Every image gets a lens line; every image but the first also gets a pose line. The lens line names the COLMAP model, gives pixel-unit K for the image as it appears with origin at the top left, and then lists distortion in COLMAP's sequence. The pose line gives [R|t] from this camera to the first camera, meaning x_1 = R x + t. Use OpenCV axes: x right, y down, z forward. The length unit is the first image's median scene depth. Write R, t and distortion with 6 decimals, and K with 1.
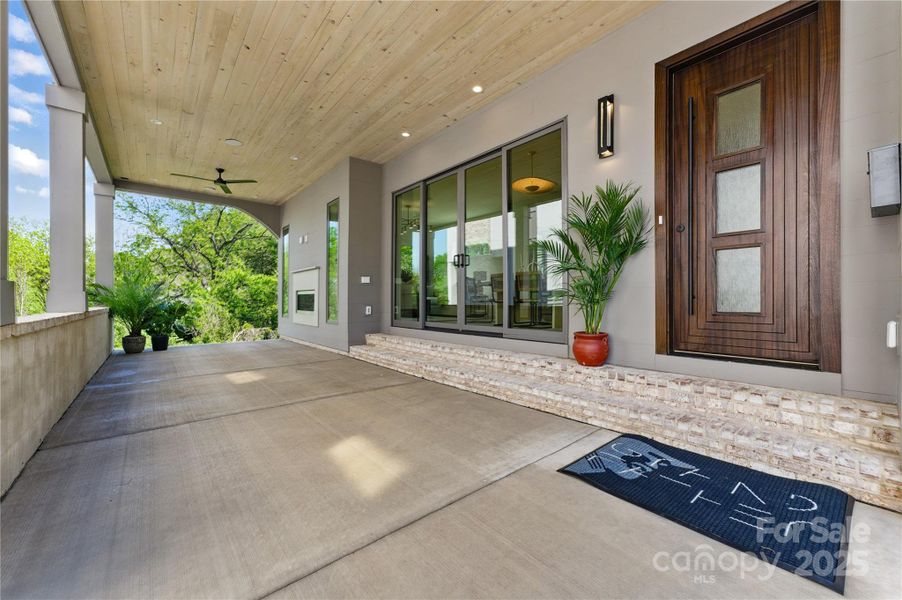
lens RADIAL K [[363.8, 0, 454.0], [0, 363.8, 299.0], [0, 0, 1]] dist [-0.027172, 0.002468]
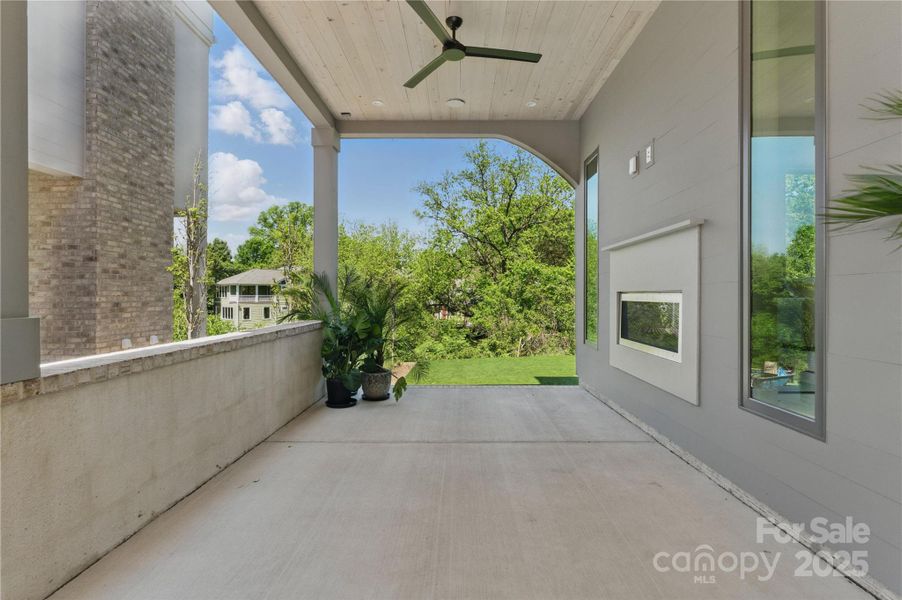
lens RADIAL K [[410.4, 0, 452.9], [0, 410.4, 299.7], [0, 0, 1]] dist [-0.029209, -0.000345]
pose [[0.741740, 0.017875, -0.670449, -0.539751], [-0.006994, 0.999797, 0.018918, -0.045298], [0.670651, -0.009343, 0.741714, 1.080530]]
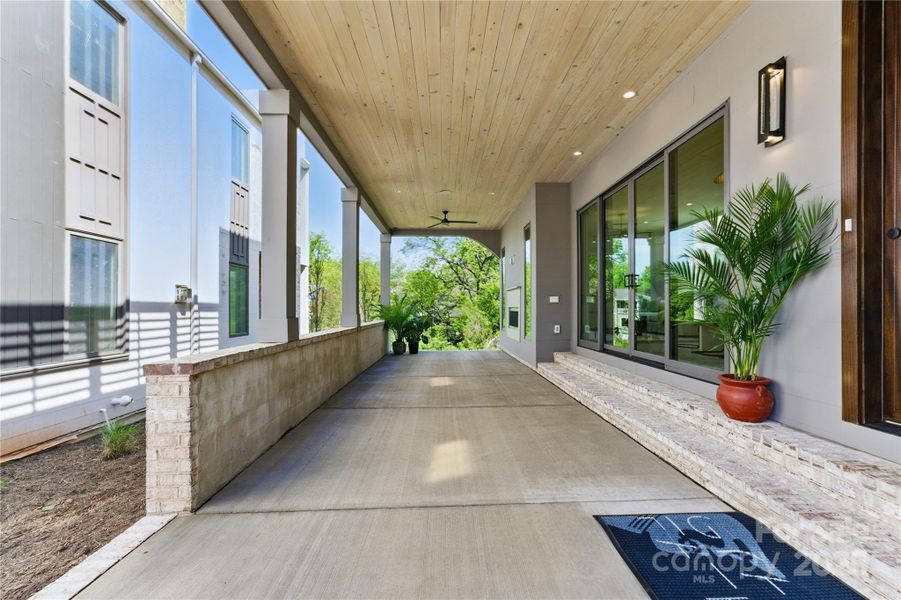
lens RADIAL K [[385.4, 0, 453.4], [0, 385.4, 302.3], [0, 0, 1]] dist [-0.005238, 0.002291]
pose [[0.770825, -0.009844, -0.636971, 0.391291], [0.005617, 0.999947, -0.008656, -0.059500], [0.637023, 0.003095, 0.770839, -0.034829]]
